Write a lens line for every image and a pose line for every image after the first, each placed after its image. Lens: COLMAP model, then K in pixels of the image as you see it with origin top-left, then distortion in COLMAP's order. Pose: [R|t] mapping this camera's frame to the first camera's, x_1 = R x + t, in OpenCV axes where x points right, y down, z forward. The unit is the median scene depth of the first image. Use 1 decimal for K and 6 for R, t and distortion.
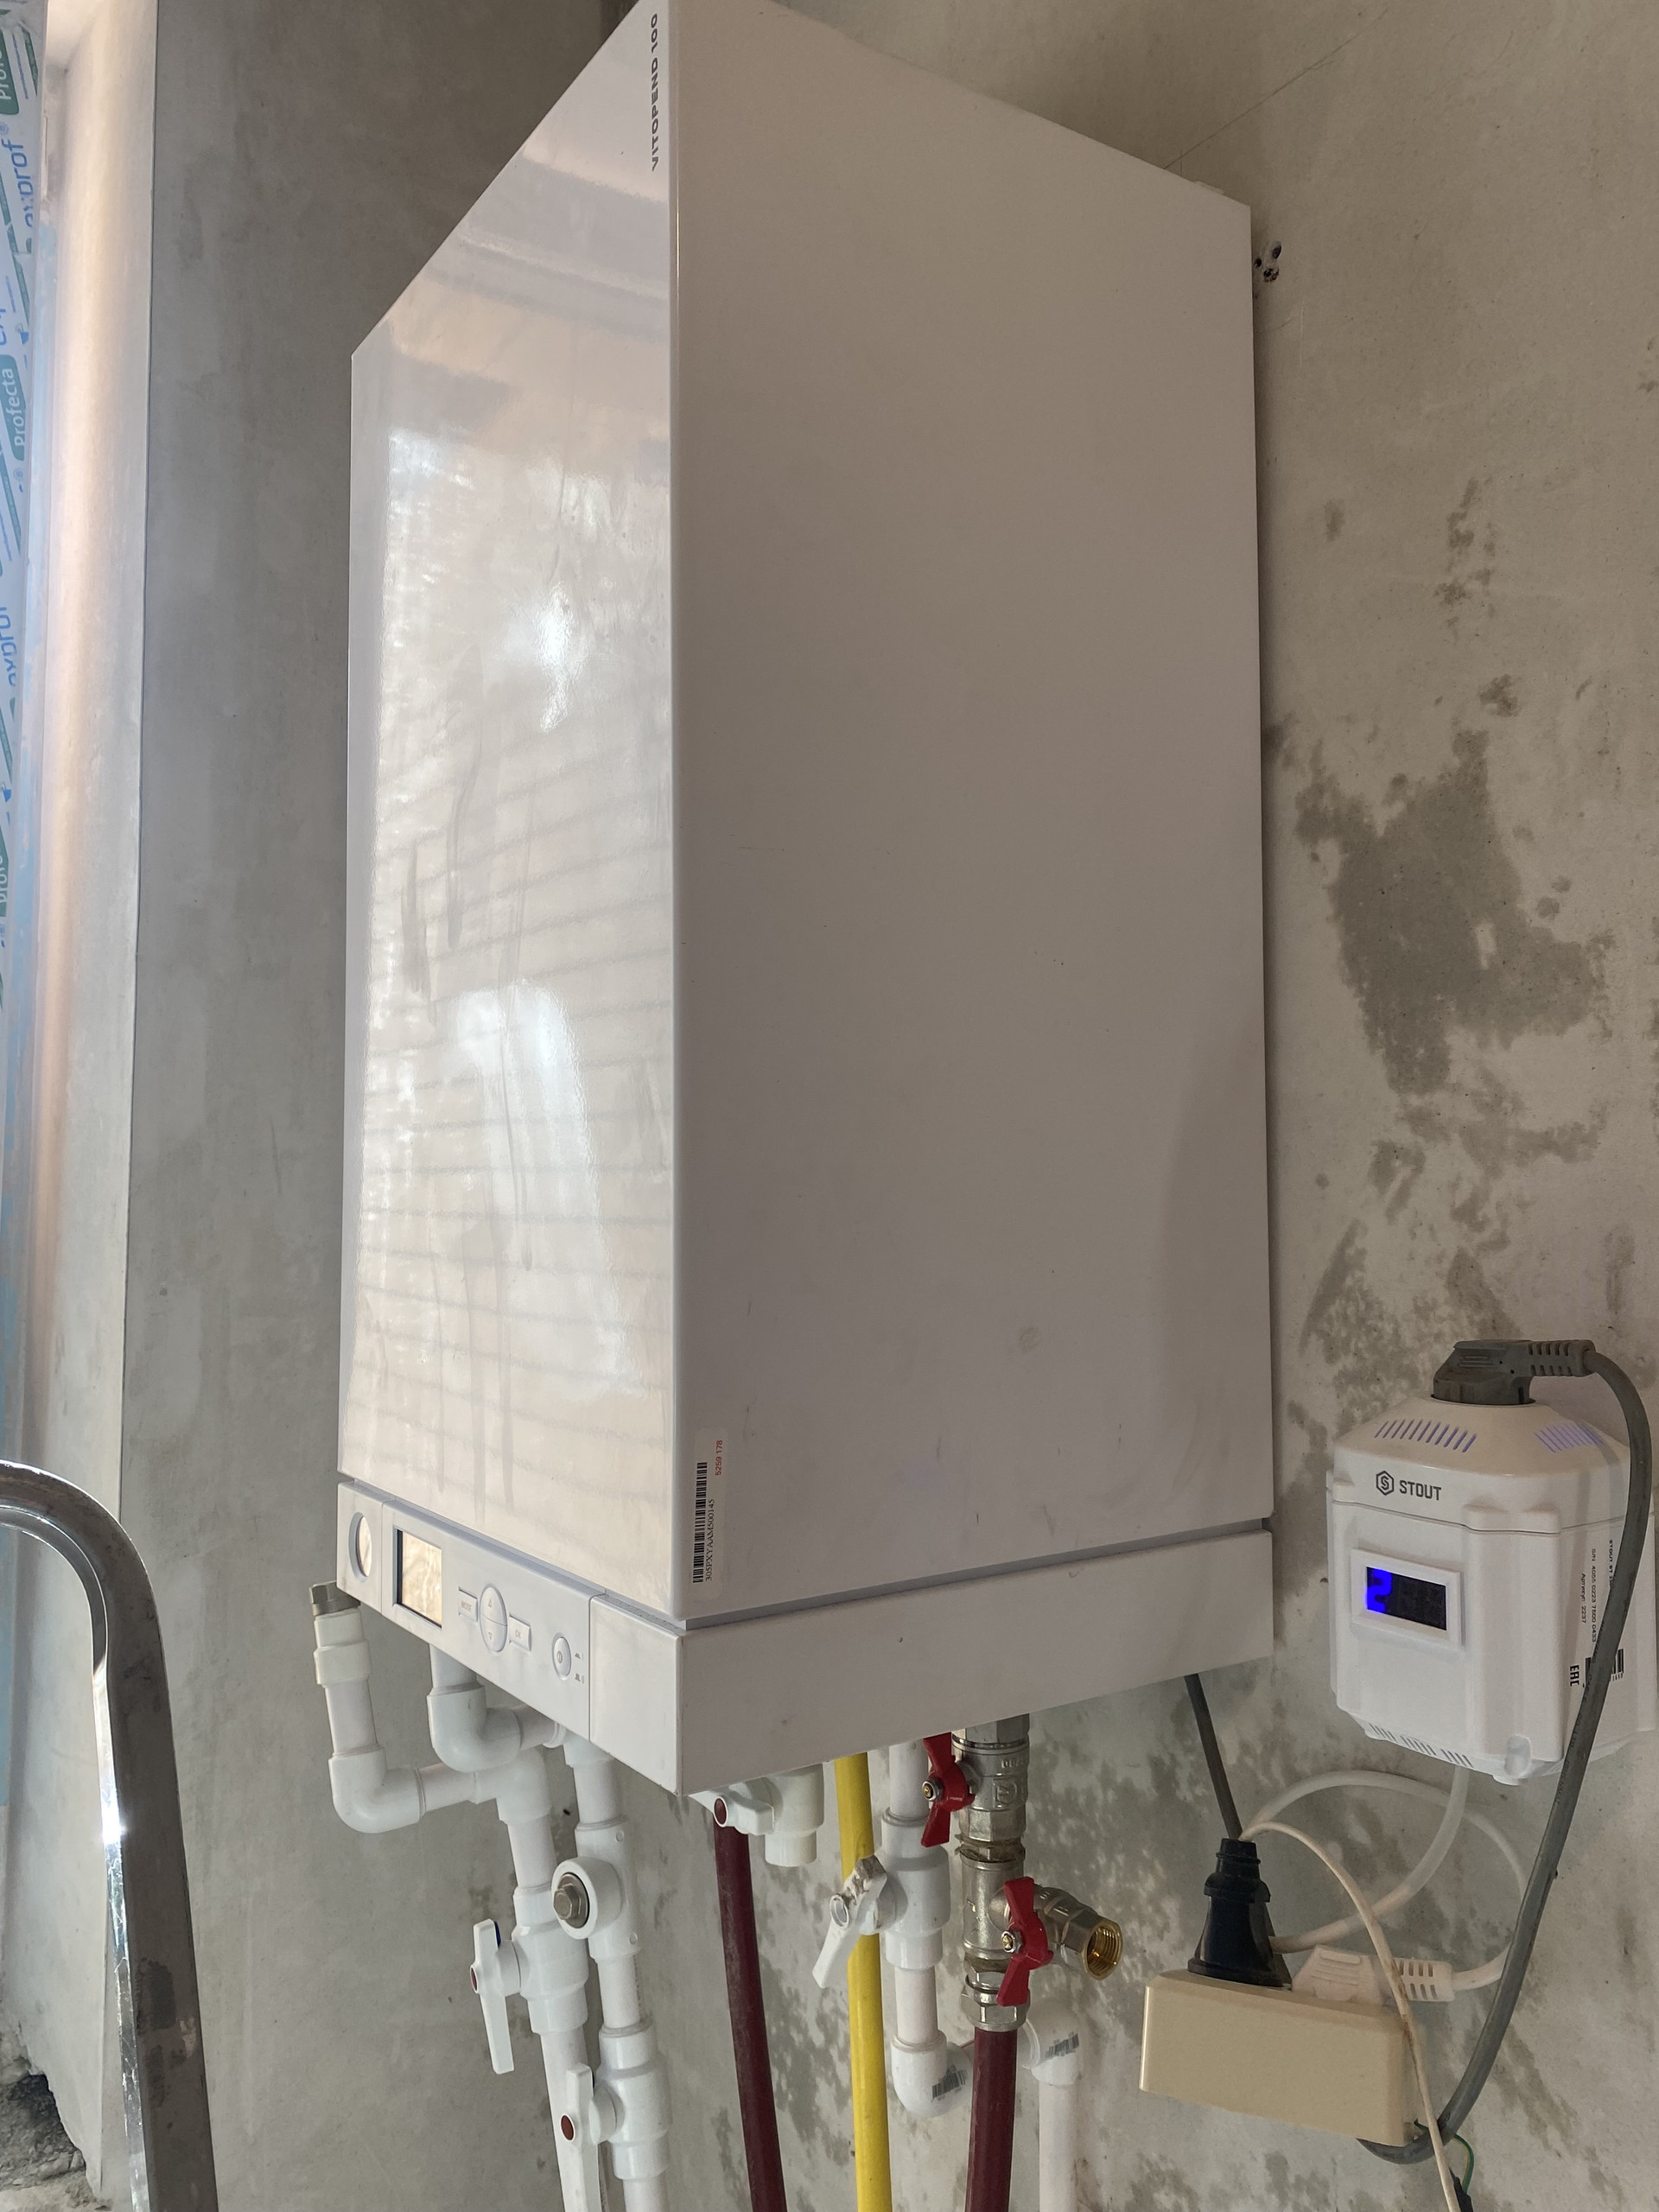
lens RADIAL K [[1696.1, 0, 829.4], [0, 1696.1, 1096.2], [0, 0, 1]] dist [0.031464, -0.026643]
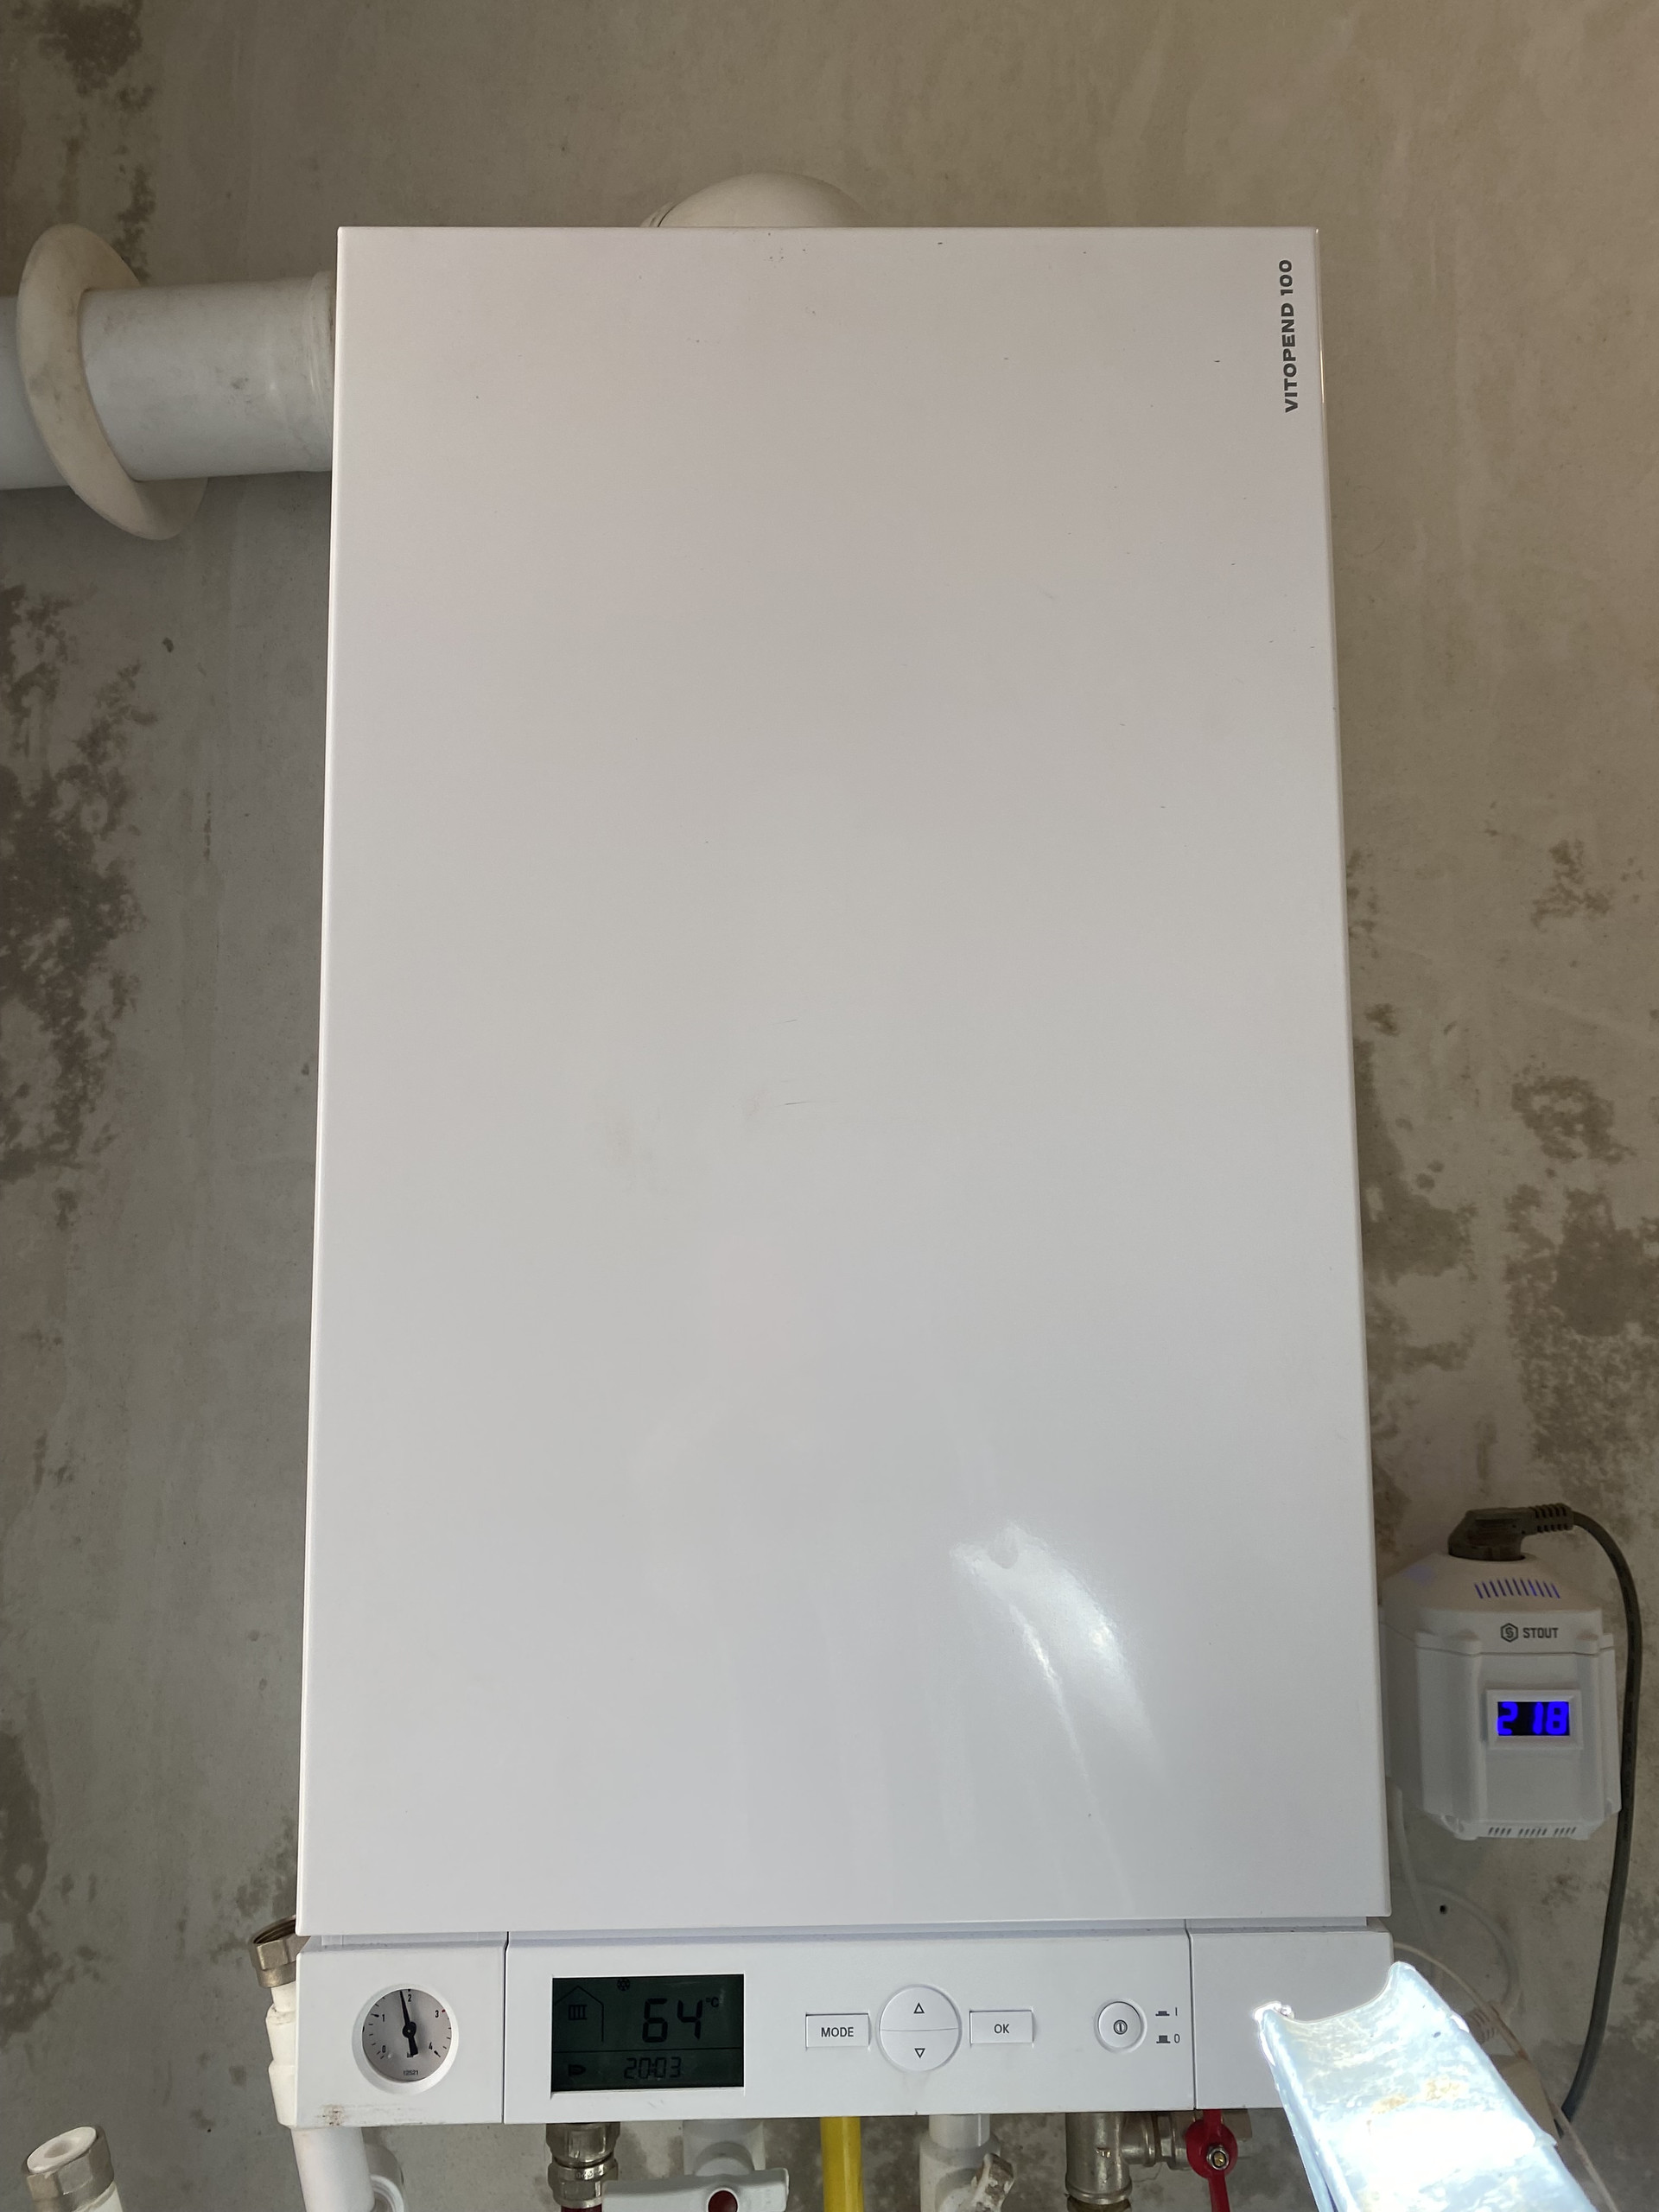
lens RADIAL K [[1696.1, 0, 829.4], [0, 1696.1, 1113.5], [0, 0, 1]] dist [0.031464, -0.026643]
pose [[0.543179, 0.071652, 0.836554, -0.998274], [-0.027778, 0.997340, -0.067388, -0.061240], [-0.839157, 0.013366, 0.543725, 0.671649]]
